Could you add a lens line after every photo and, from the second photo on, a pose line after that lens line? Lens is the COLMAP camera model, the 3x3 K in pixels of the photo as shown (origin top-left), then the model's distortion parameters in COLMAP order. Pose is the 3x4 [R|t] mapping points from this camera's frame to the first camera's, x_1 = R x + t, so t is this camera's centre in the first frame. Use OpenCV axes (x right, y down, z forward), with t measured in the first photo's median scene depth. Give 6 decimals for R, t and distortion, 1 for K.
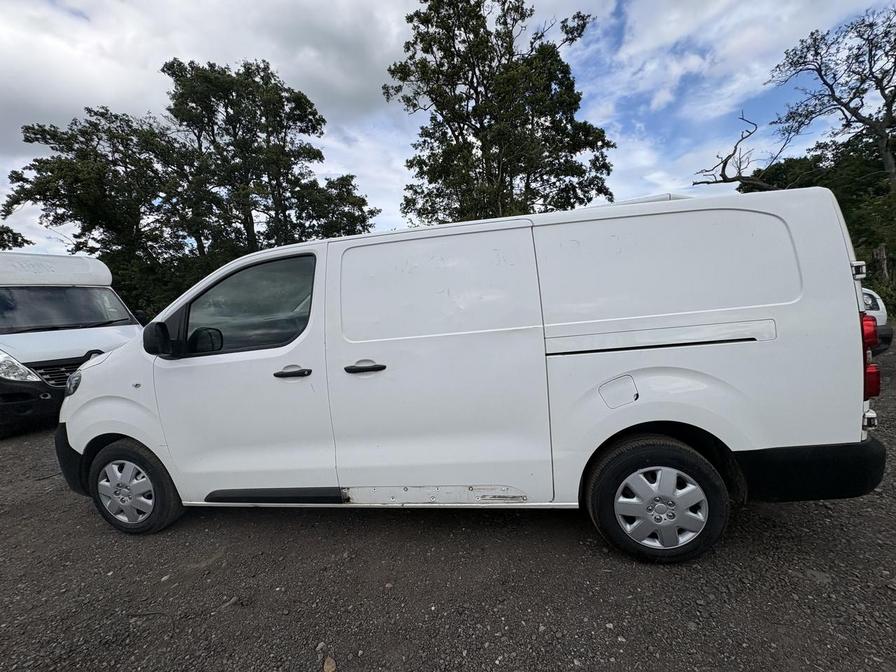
lens RADIAL K [[357.4, 0, 452.2], [0, 357.4, 329.3], [0, 0, 1]] dist [-0.001187, 0.000662]
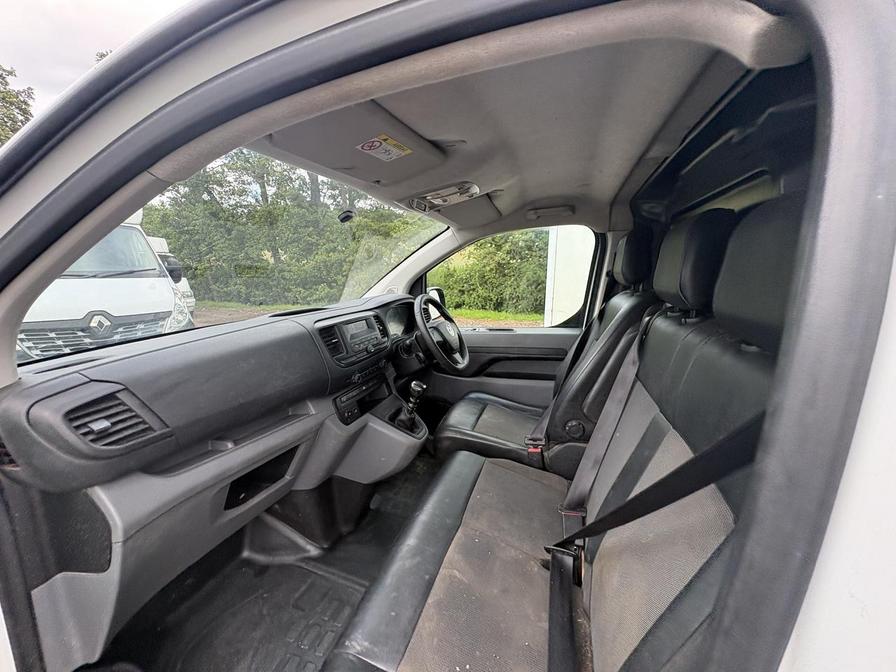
lens RADIAL K [[357.4, 0, 450.2], [0, 357.4, 331.2], [0, 0, 1]] dist [-0.001187, 0.000662]
pose [[0.985166, 0.108141, -0.133246, -0.056262], [-0.095499, 0.990605, 0.097886, -0.011734], [0.142580, -0.083709, 0.986237, 0.111325]]
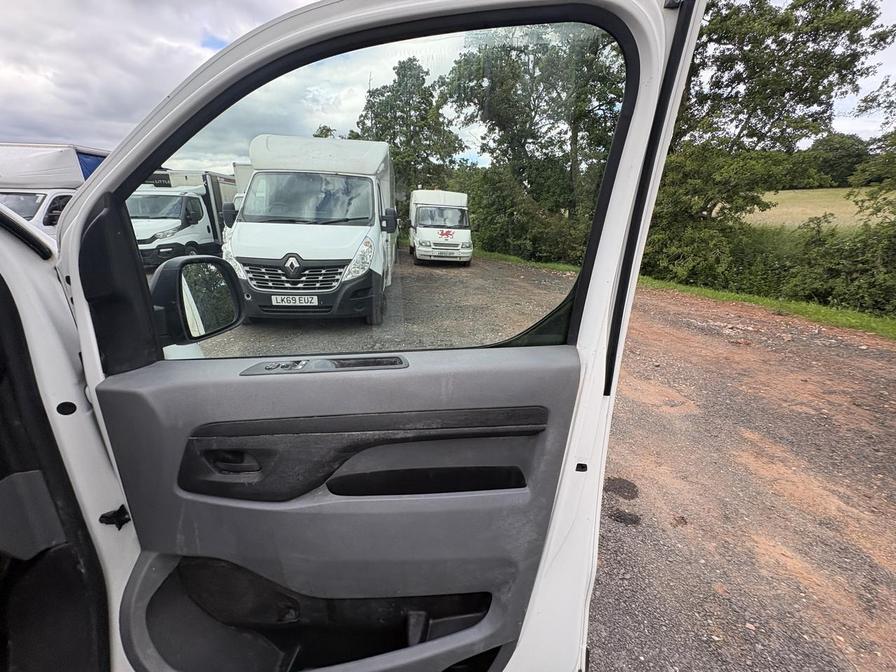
lens RADIAL K [[357.4, 0, 446.8], [0, 357.4, 334.5], [0, 0, 1]] dist [-0.001187, 0.000662]
pose [[0.536672, 0.345724, -0.769713, -0.034078], [-0.144790, 0.936410, 0.319645, -0.023357], [0.831275, -0.060098, 0.552603, 0.241828]]
